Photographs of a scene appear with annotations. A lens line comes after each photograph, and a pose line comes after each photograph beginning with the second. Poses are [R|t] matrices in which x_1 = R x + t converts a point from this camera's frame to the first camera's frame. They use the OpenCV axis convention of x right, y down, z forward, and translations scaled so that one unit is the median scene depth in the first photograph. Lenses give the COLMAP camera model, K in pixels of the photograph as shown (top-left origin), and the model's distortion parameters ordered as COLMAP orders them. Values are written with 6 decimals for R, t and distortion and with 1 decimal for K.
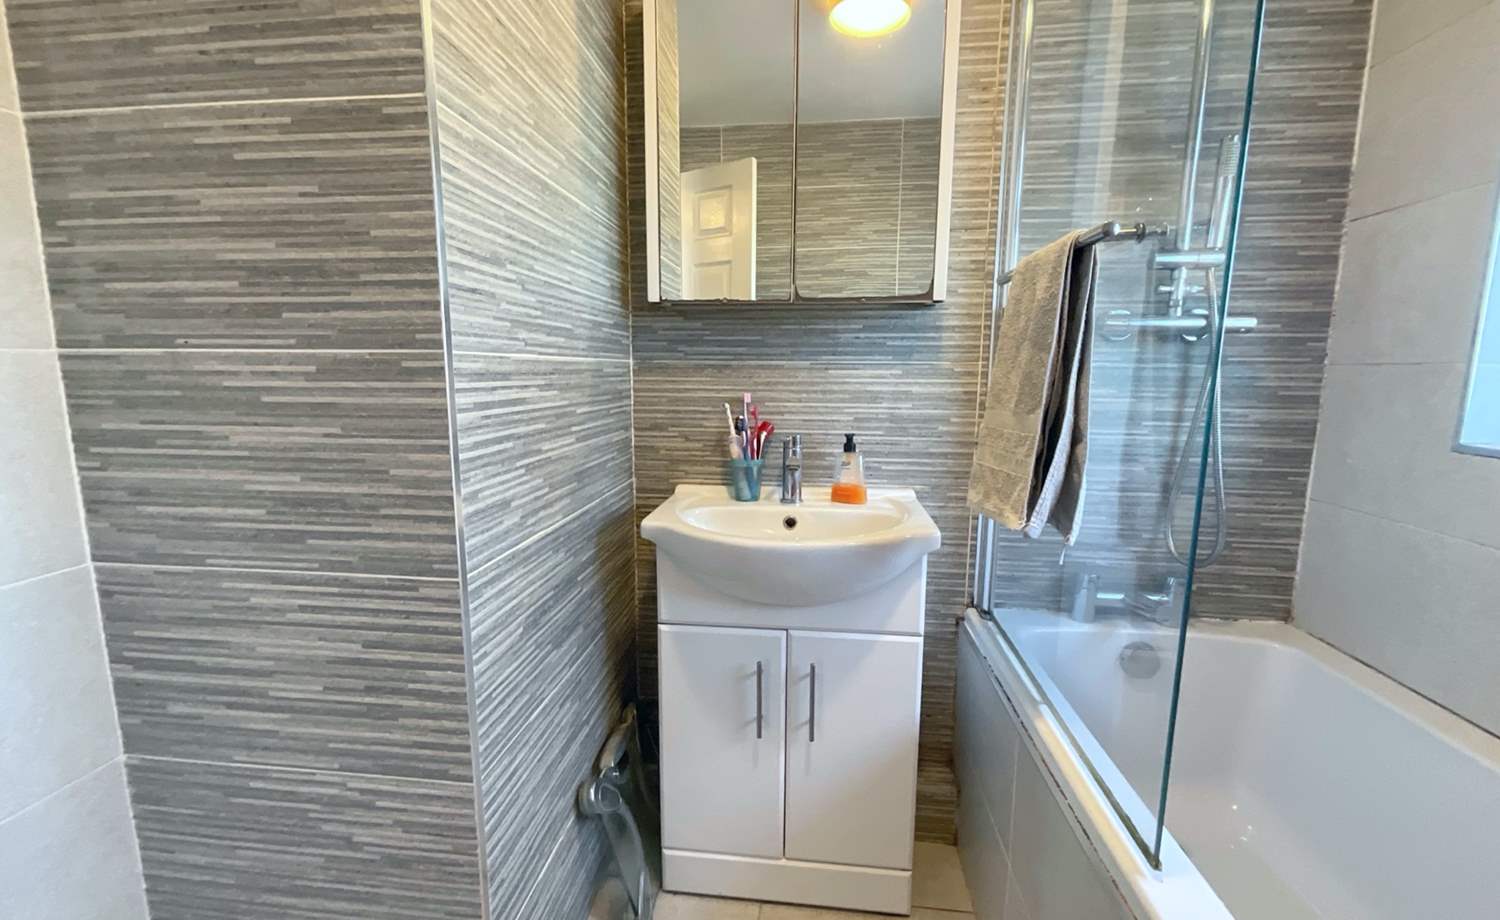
lens RADIAL K [[608.8, 0, 743.7], [0, 608.8, 458.0], [0, 0, 1]] dist [-0.004978, 0.002355]
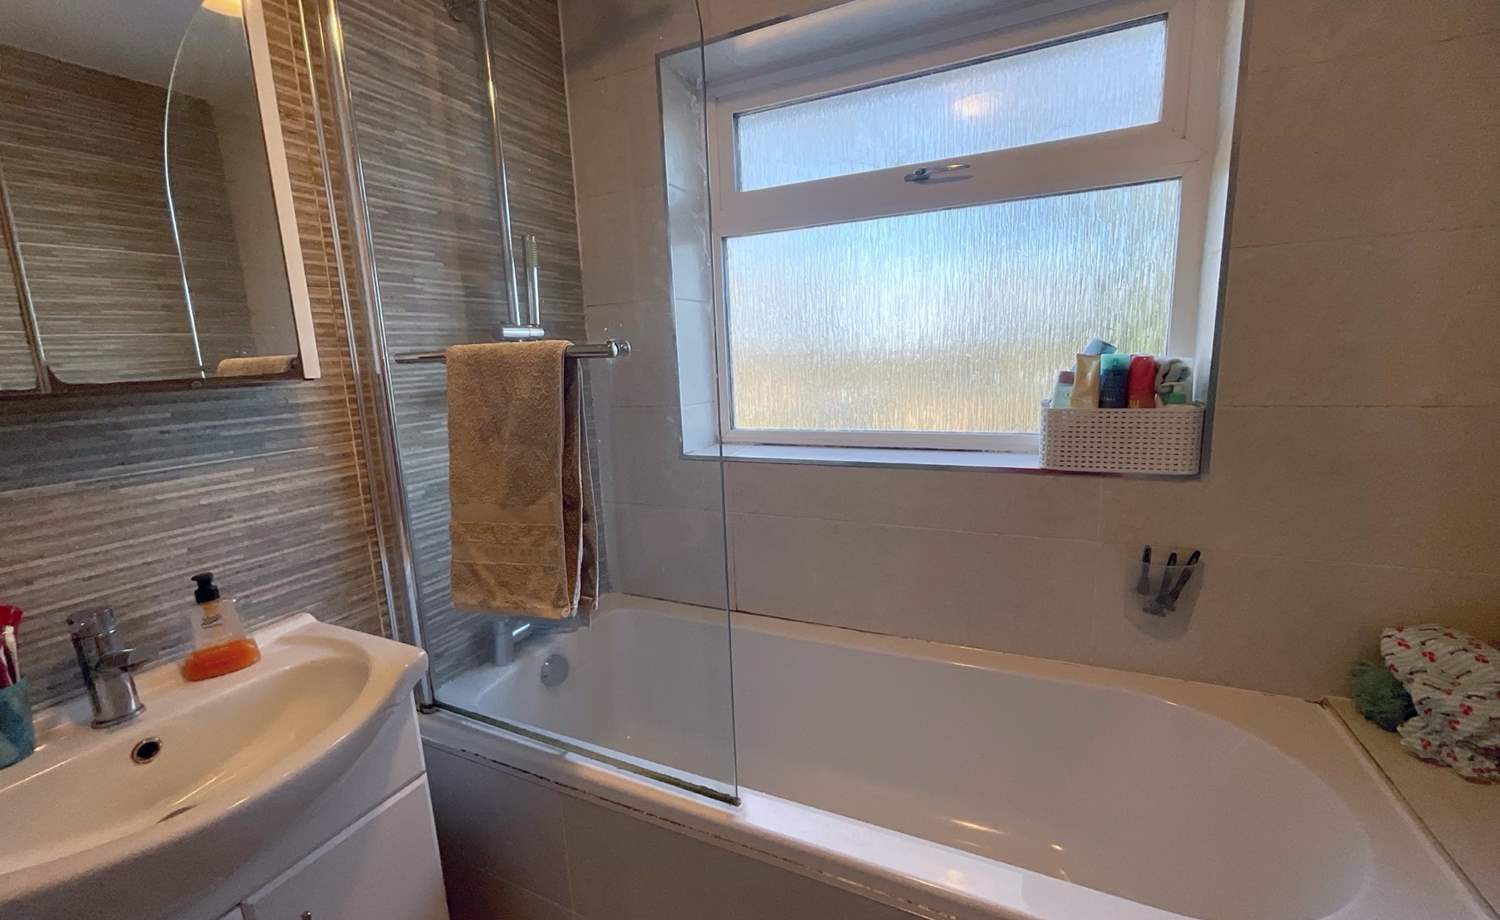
lens RADIAL K [[608.8, 0, 741.8], [0, 608.8, 463.7], [0, 0, 1]] dist [-0.004978, 0.002355]
pose [[0.320290, -0.188486, 0.928379, -0.235386], [0.186116, 0.973427, 0.133423, -0.138033], [-0.928857, 0.130052, 0.346859, 0.198095]]
